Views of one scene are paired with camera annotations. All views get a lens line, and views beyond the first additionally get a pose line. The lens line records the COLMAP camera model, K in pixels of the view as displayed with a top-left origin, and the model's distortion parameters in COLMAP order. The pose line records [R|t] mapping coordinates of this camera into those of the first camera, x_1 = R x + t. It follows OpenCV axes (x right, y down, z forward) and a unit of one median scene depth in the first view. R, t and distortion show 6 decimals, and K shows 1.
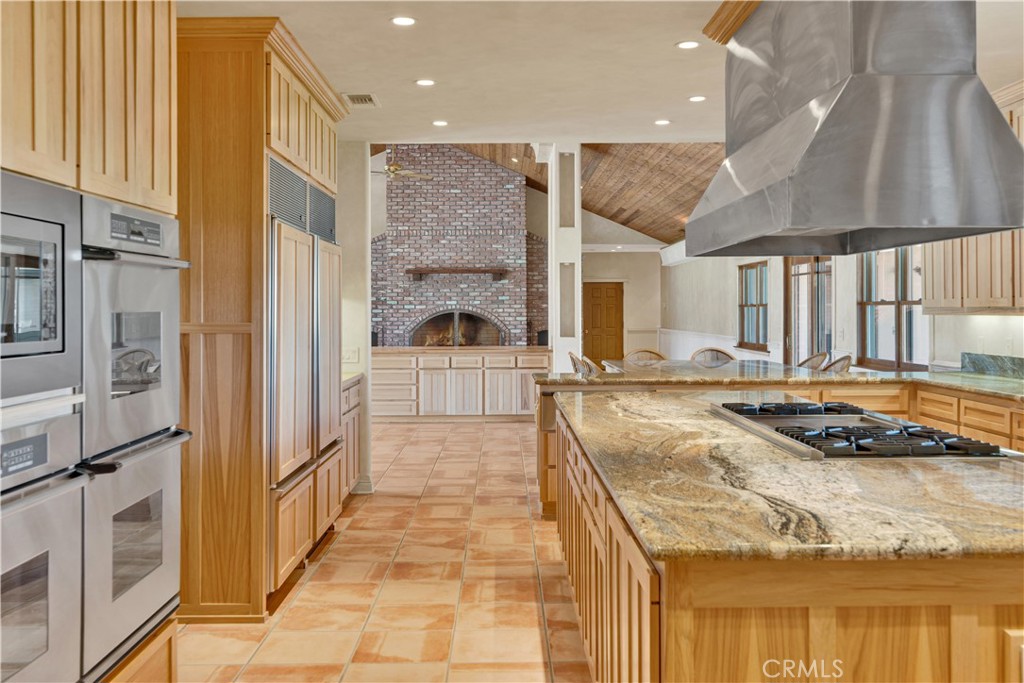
lens RADIAL K [[1040.3, 0, 529.8], [0, 1040.3, 300.6], [0, 0, 1]] dist [0.014604, 0.000000]
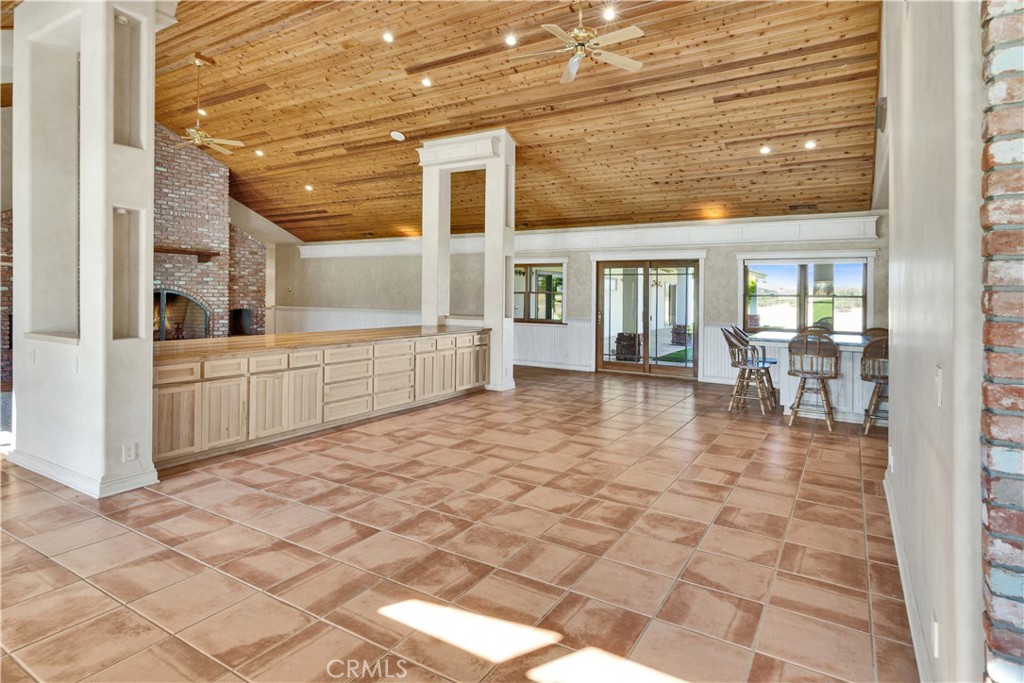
lens RADIAL K [[557.0, 0, 517.7], [0, 557.0, 303.2], [0, 0, 1]] dist [-0.002400, 0.000860]
pose [[0.510630, -0.003067, 0.859795, -0.352266], [-0.021197, 0.999645, 0.016155, 0.006061], [-0.859539, -0.026474, 0.510384, 0.437649]]
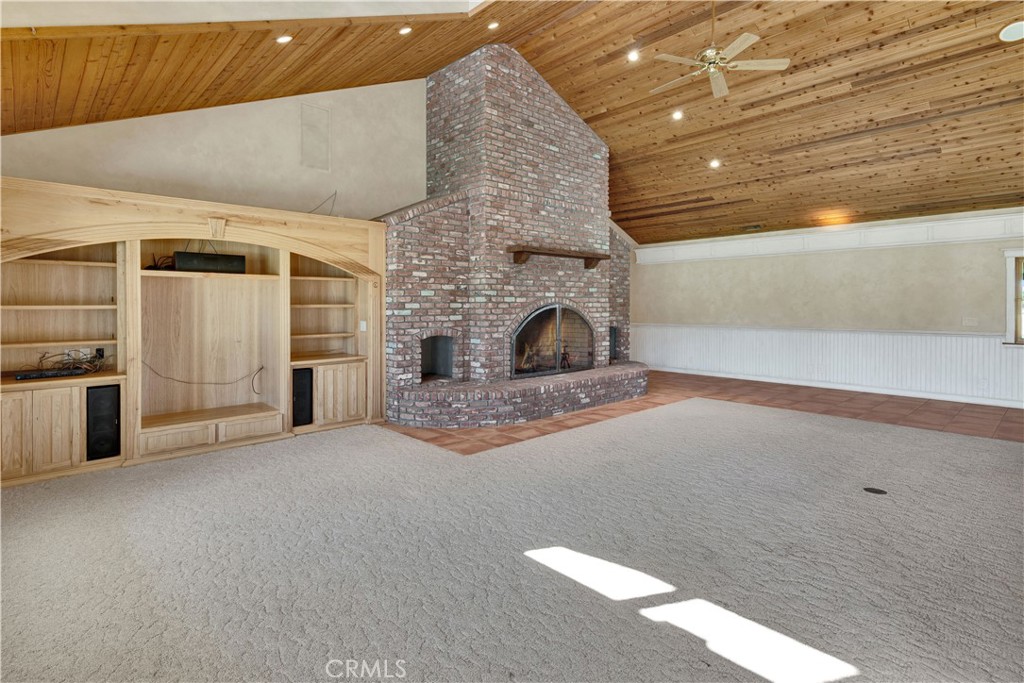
lens RADIAL K [[521.4, 0, 508.9], [0, 521.4, 301.6], [0, 0, 1]] dist [0.021928, -0.001524]
pose [[0.728191, 0.006907, 0.685339, -0.357910], [-0.005064, 0.999976, -0.004698, 0.009139], [-0.685356, -0.000050, 0.728209, 0.743500]]
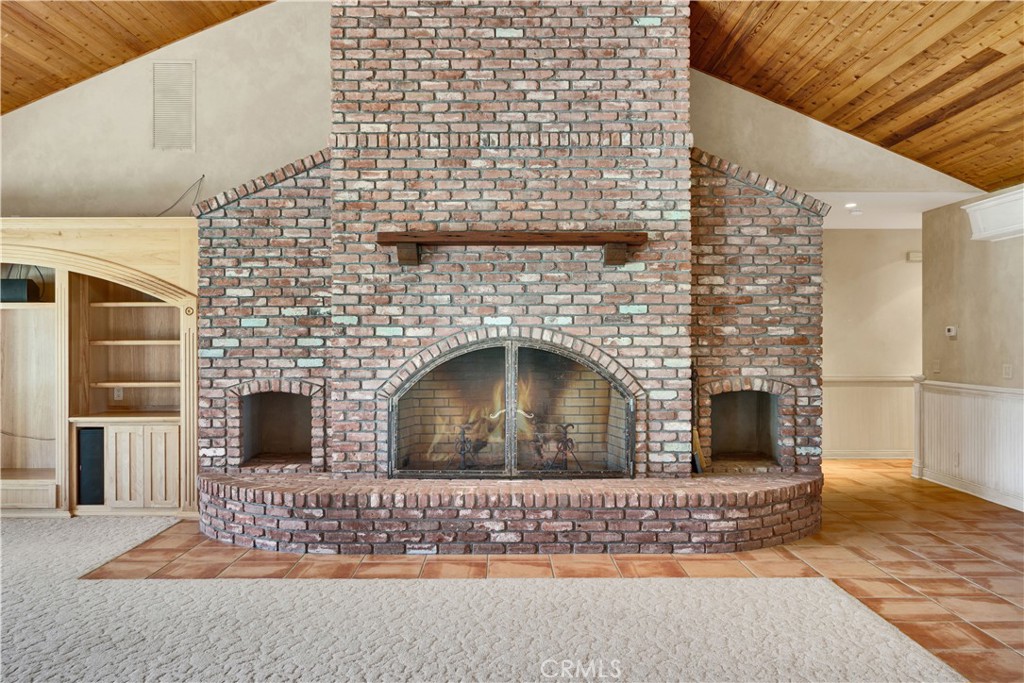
lens RADIAL K [[870.9, 0, 503.4], [0, 870.9, 333.9], [0, 0, 1]] dist [0.004895, -0.012119]
pose [[0.999987, 0.002493, 0.004482, -0.074681], [-0.002501, 0.999996, 0.001645, 0.006221], [-0.004478, -0.001656, 0.999989, 0.675563]]
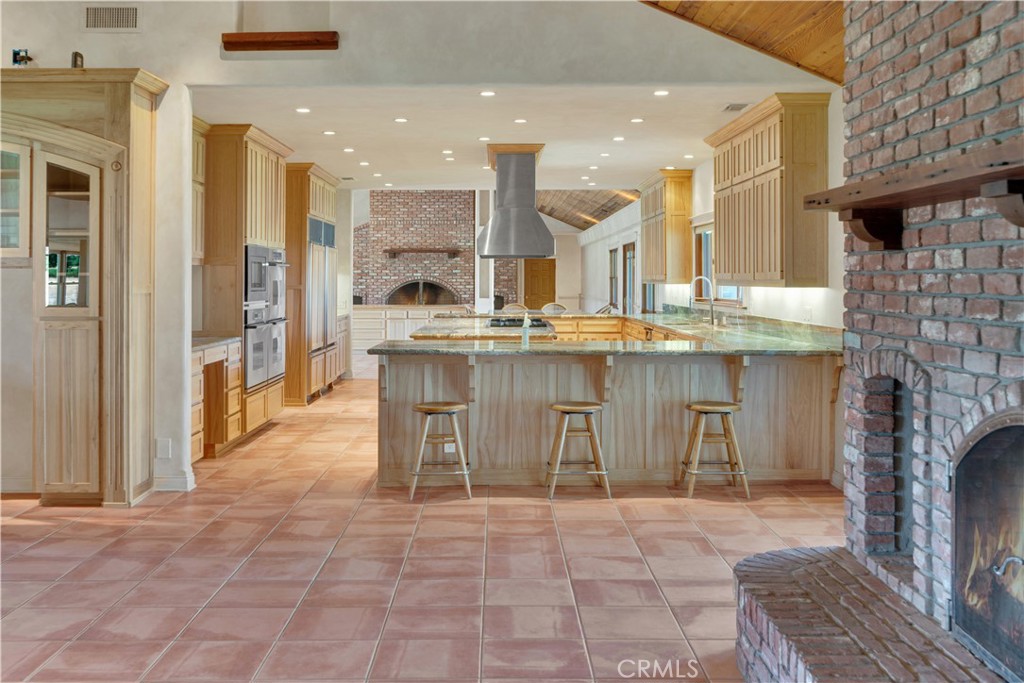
lens RADIAL K [[1040.3, 0, 522.2], [0, 1040.3, 258.9], [0, 0, 1]] dist [0.014604, 0.000000]
pose [[0.999987, 0.005178, 0.000251, 0.059141], [-0.005175, 0.999921, -0.011433, -0.003562], [-0.000310, 0.011431, 0.999935, -0.341080]]
